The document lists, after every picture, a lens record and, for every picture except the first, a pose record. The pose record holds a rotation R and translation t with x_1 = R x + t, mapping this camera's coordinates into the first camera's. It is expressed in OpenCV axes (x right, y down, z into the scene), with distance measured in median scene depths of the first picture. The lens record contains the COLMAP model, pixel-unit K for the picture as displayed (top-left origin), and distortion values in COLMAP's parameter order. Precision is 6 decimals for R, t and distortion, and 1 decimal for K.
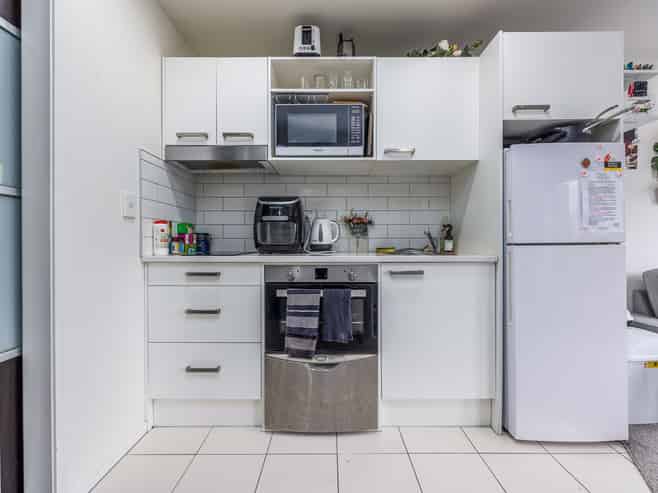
lens RADIAL K [[278.6, 0, 329.9], [0, 278.6, 245.0], [0, 0, 1]] dist [-0.001067, -0.000103]
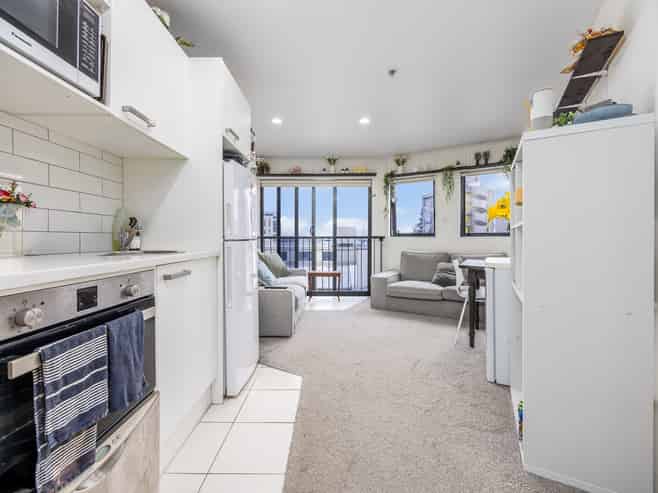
lens RADIAL K [[282.3, 0, 330.1], [0, 282.3, 242.4], [0, 0, 1]] dist [-0.001755, -0.000251]
pose [[-0.004336, -0.011004, 0.999930, -0.551513], [0.009680, 0.999892, 0.011045, -0.003431], [-0.999944, 0.009727, -0.004229, 0.530723]]
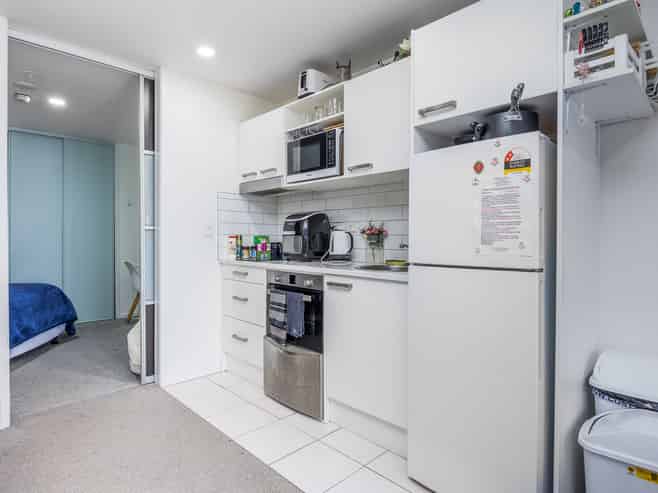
lens RADIAL K [[387.3, 0, 329.0], [0, 387.3, 246.5], [0, 0, 1]] dist [-0.001495, -0.000192]
pose [[0.693682, 0.020181, -0.719998, 1.288359], [-0.014095, 0.999796, 0.014443, -0.069216], [0.720143, 0.000130, 0.693826, -0.075469]]
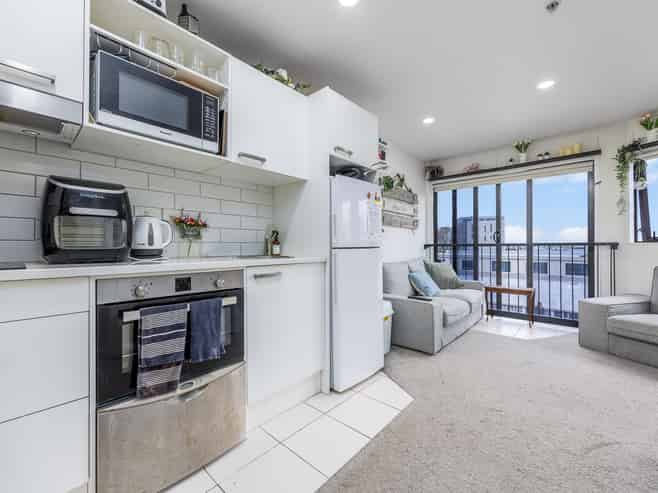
lens RADIAL K [[283.4, 0, 329.0], [0, 283.4, 246.5], [0, 0, 1]] dist [-0.000795, -0.000136]
pose [[0.664508, 0.001158, 0.747280, -0.366315], [0.008322, 0.999925, -0.008950, 0.001257], [-0.747235, 0.012167, 0.664449, 0.108641]]
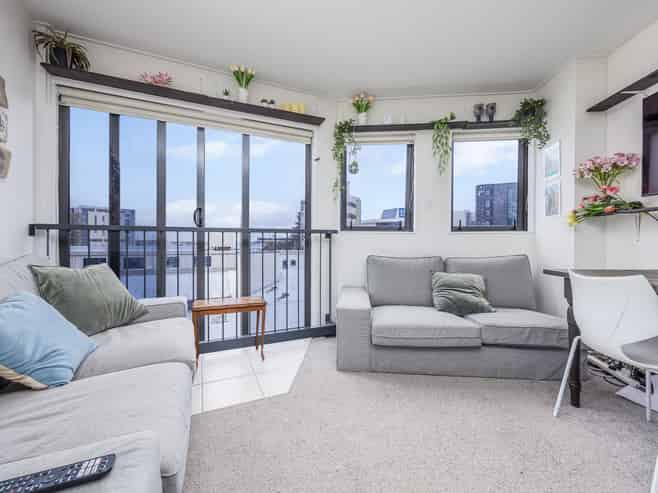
lens RADIAL K [[278.6, 0, 329.9], [0, 278.6, 245.0], [0, 0, 1]] dist [-0.001067, -0.000103]
pose [[-0.422642, -0.005406, 0.906281, 1.000364], [0.007315, 0.999929, 0.009376, 0.052148], [-0.906267, 0.010592, -0.422572, 0.719880]]
